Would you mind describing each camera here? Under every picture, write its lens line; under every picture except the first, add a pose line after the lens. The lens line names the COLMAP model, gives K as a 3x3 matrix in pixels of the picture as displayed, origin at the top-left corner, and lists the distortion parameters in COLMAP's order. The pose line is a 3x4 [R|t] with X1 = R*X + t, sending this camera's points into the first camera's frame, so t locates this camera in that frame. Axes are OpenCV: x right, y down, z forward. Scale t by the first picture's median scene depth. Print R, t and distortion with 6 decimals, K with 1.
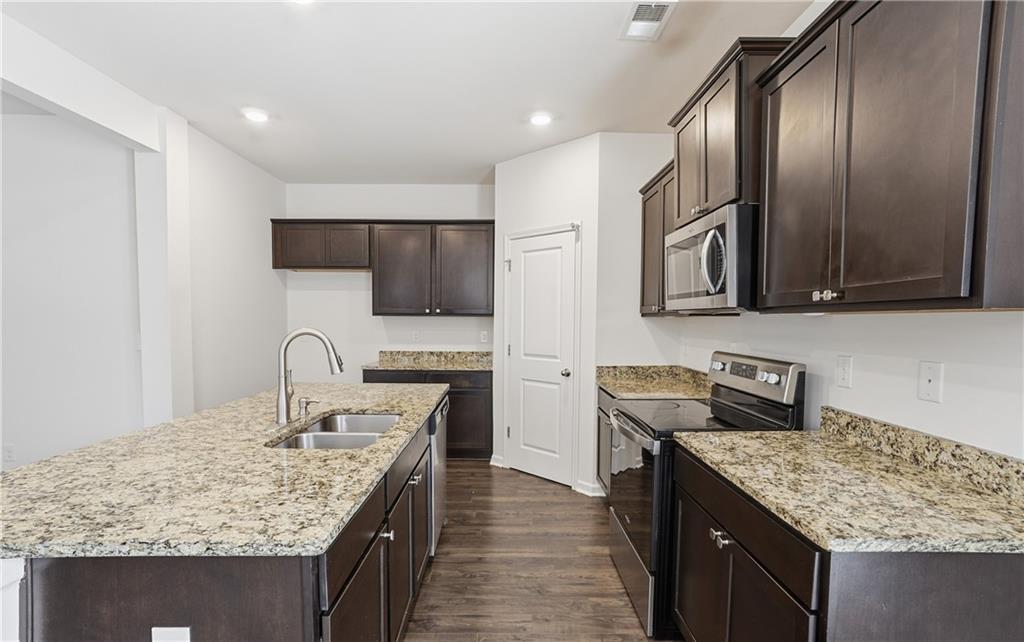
lens RADIAL K [[465.4, 0, 510.8], [0, 465.4, 317.9], [0, 0, 1]] dist [0.003562, 0.000940]
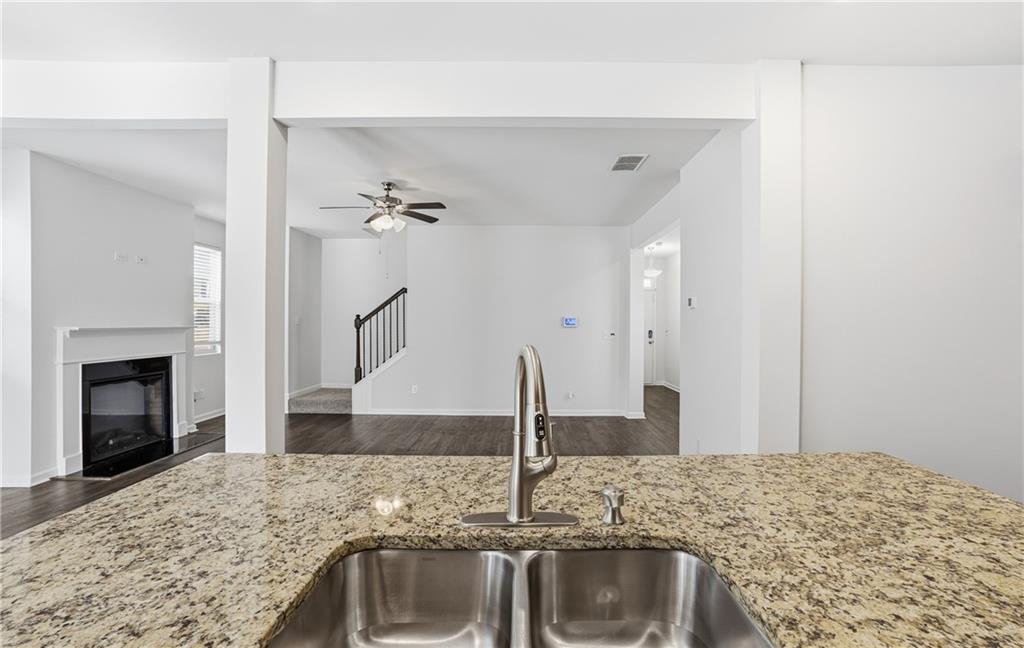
lens RADIAL K [[465.4, 0, 514.0], [0, 465.4, 324.9], [0, 0, 1]] dist [0.003562, 0.000940]
pose [[-0.007844, 0.001675, -0.999968, 0.088184], [-0.014810, 0.999889, 0.001791, -0.006904], [0.999860, 0.014824, -0.007818, 1.457479]]
